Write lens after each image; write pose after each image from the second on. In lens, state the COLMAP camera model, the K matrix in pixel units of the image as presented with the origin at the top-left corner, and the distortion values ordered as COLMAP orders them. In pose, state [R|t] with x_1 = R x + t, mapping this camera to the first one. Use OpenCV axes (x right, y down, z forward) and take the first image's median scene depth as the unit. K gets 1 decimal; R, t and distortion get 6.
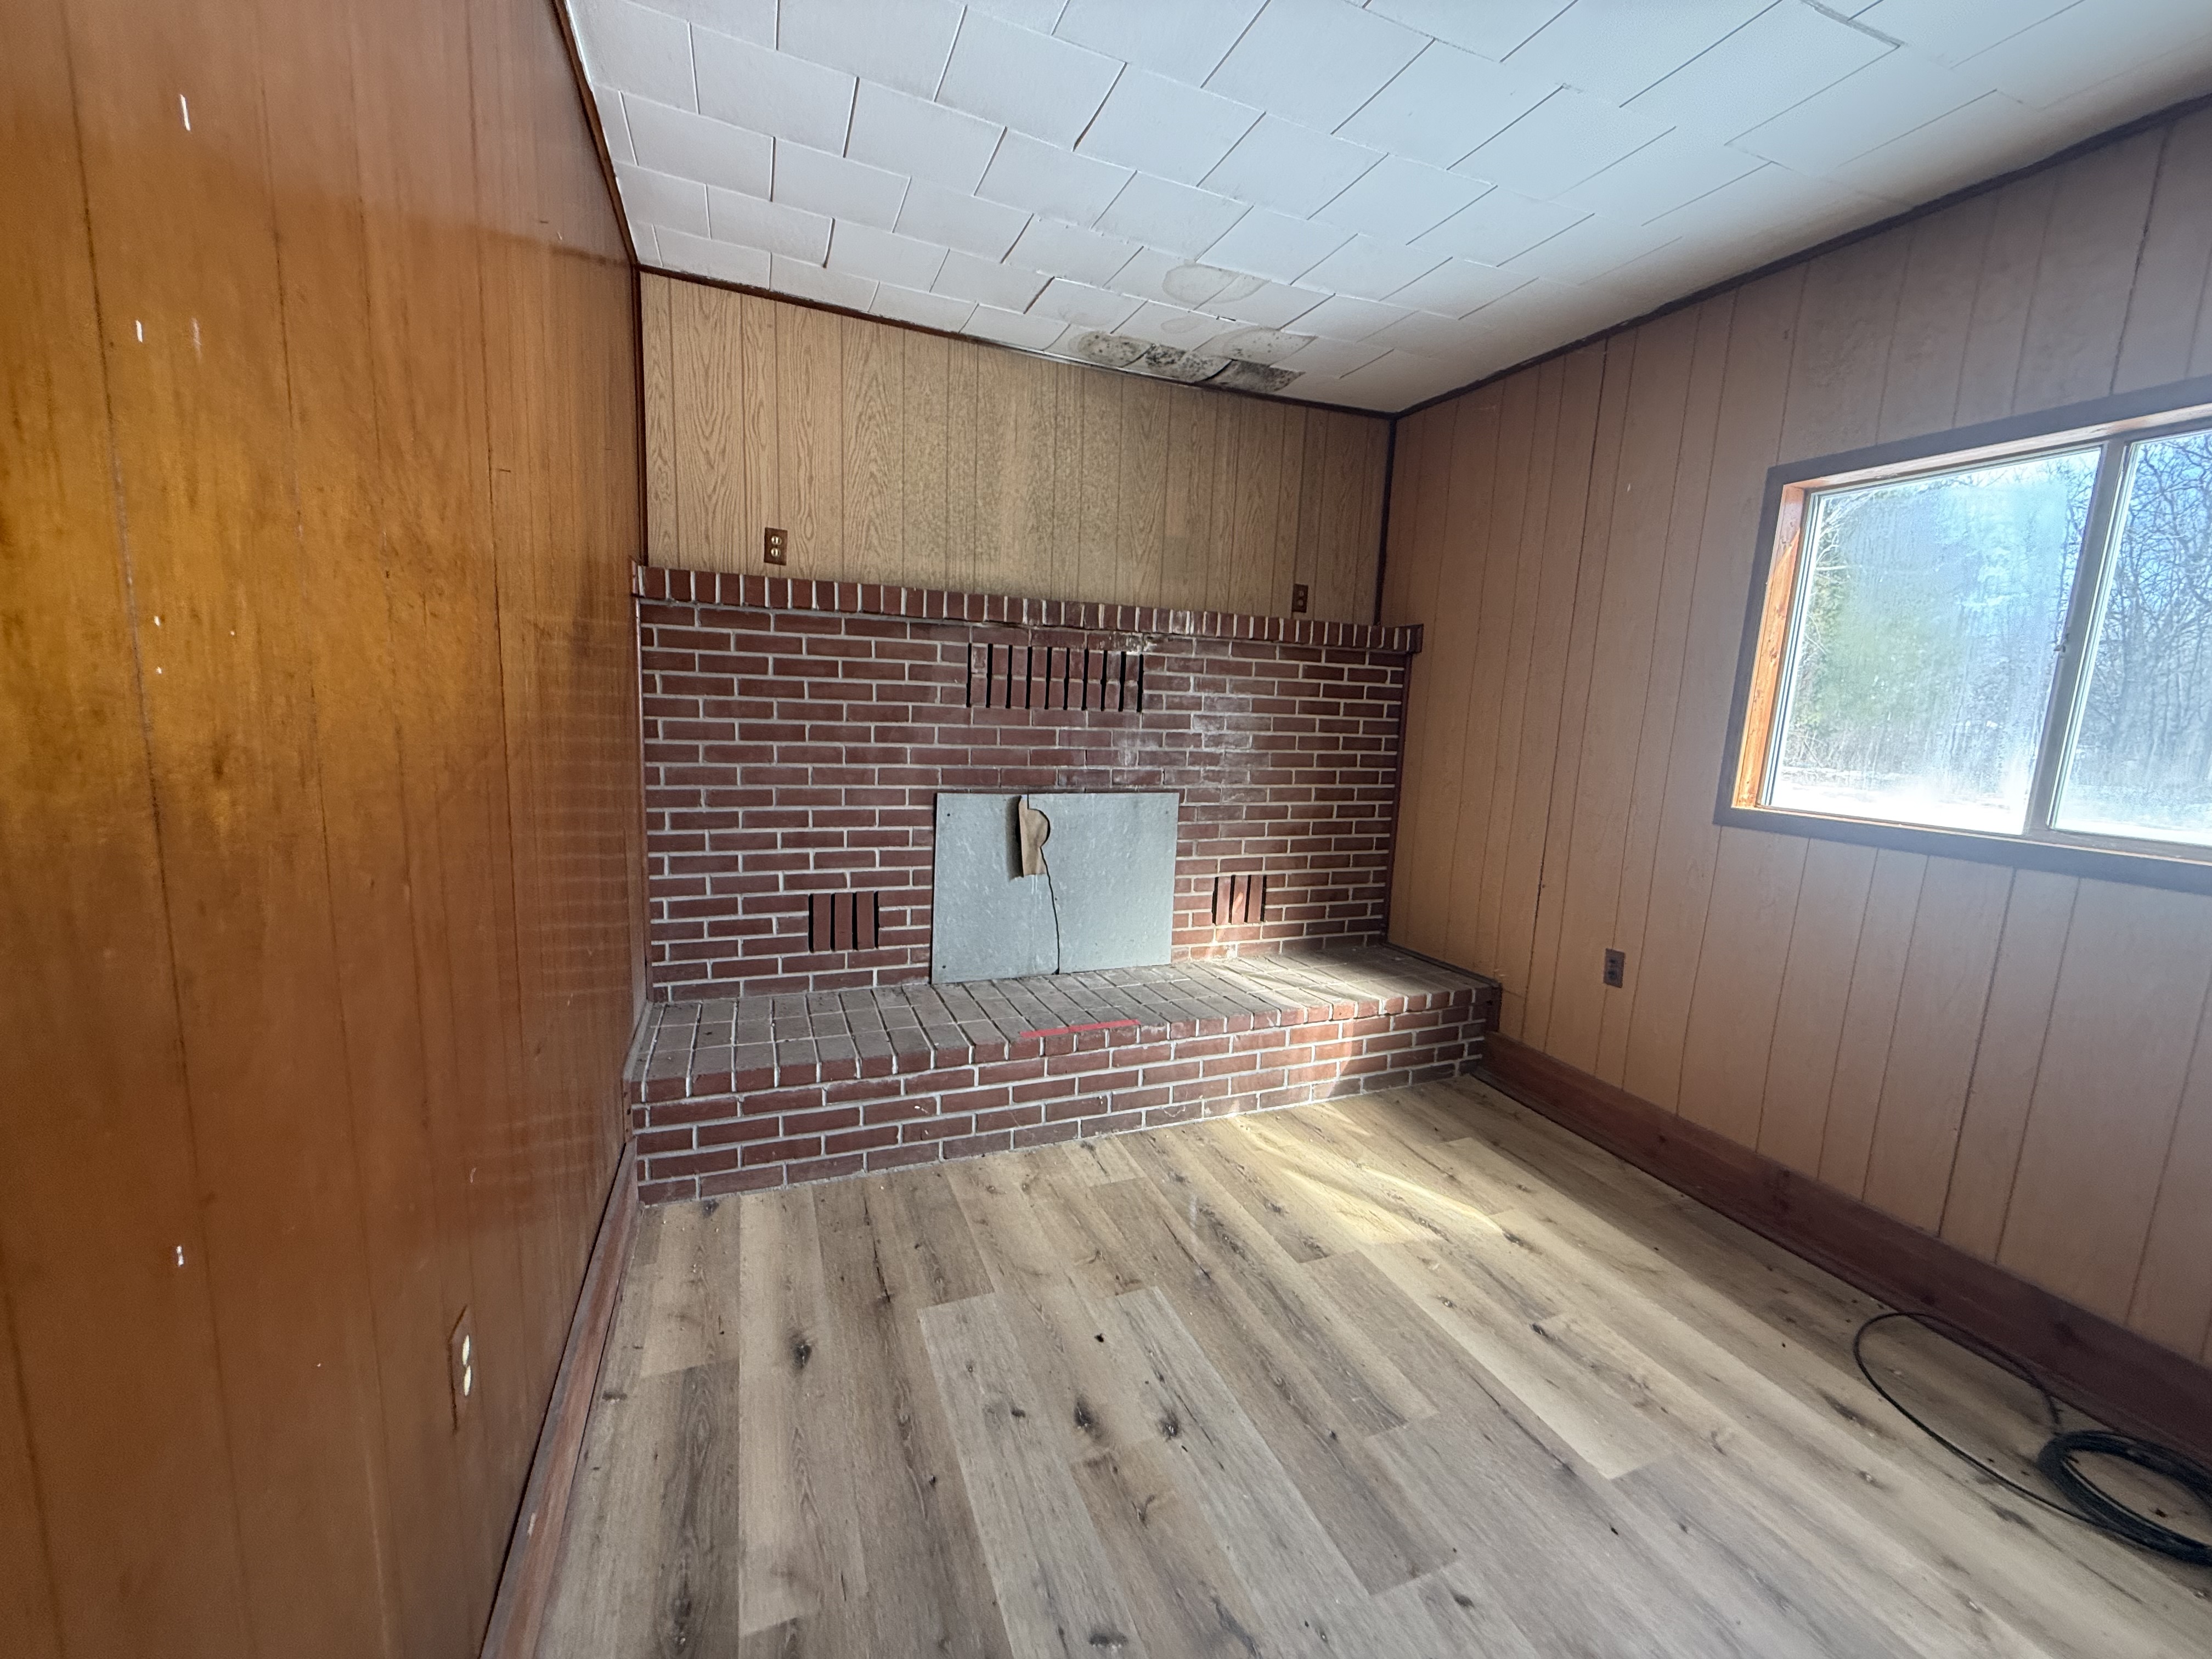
lens RADIAL K [[881.6, 0, 1107.5], [0, 881.6, 828.6], [0, 0, 1]] dist [0.001033, -0.000283]
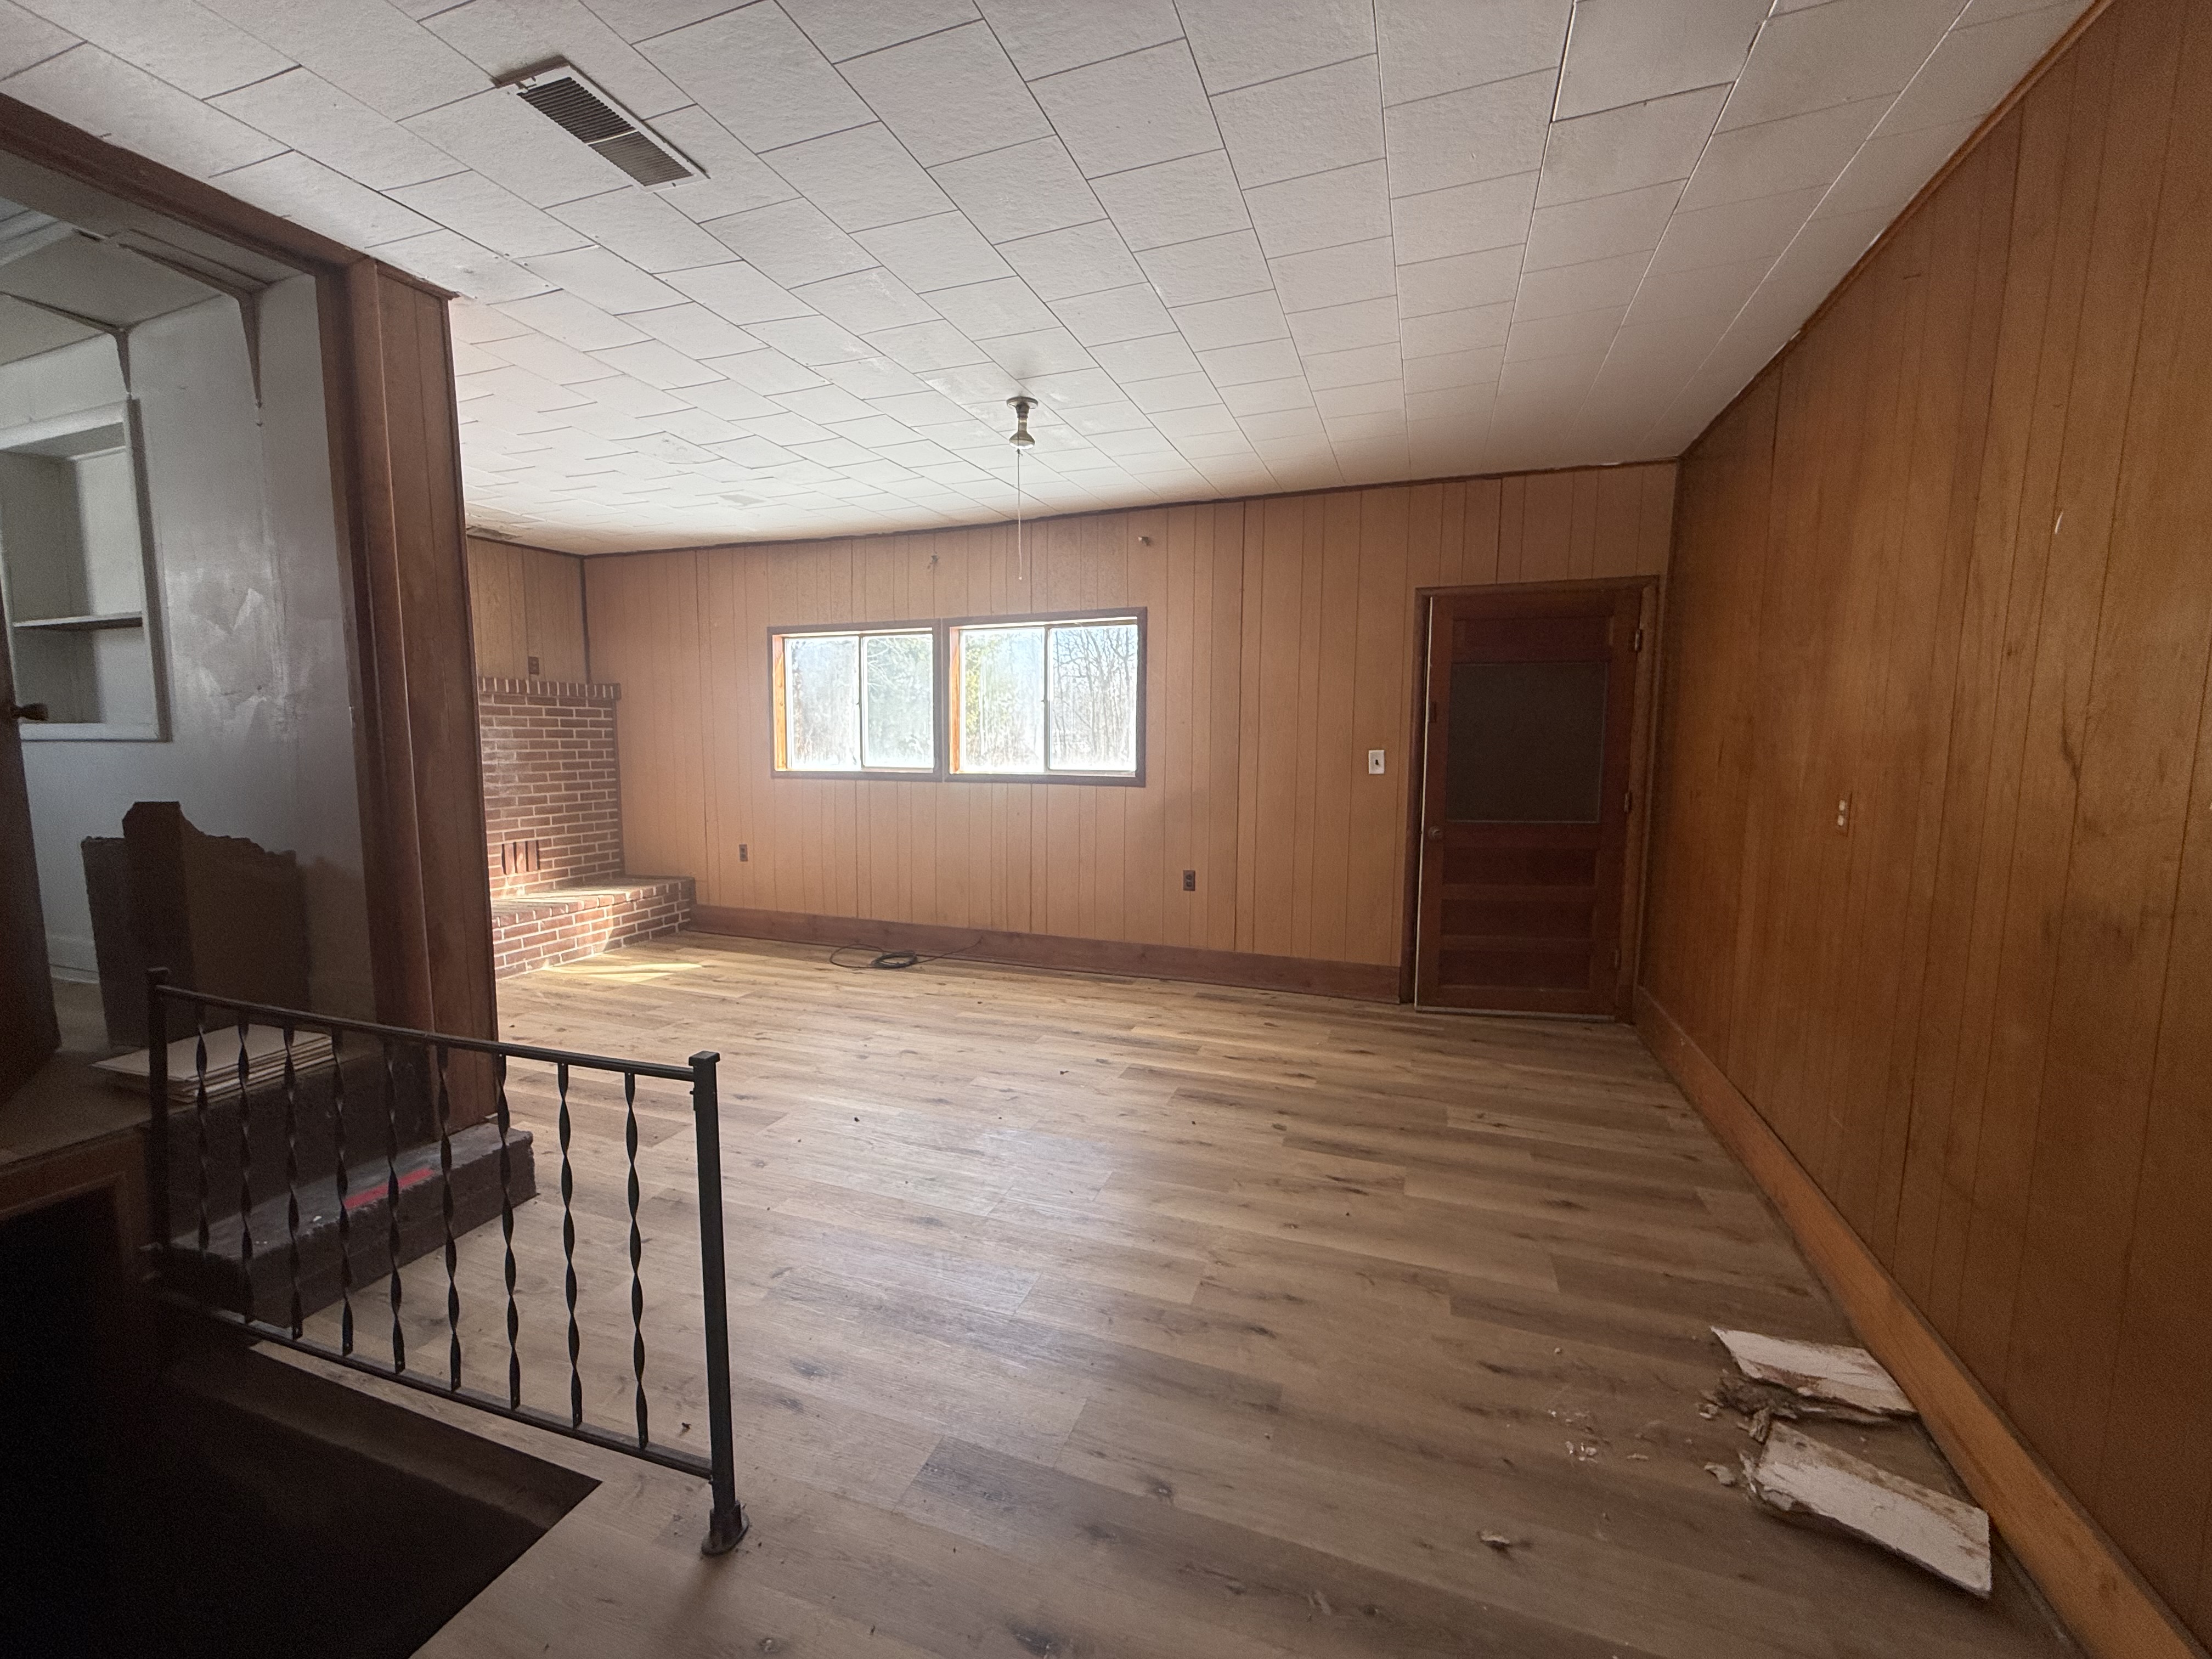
lens RADIAL K [[881.6, 0, 1100.9], [0, 881.6, 834.4], [0, 0, 1]] dist [0.001033, -0.000283]
pose [[0.672580, -0.115809, 0.730907, -0.316144], [0.129429, 0.990864, 0.037897, 0.121116], [-0.728618, 0.069112, 0.681424, -0.873958]]
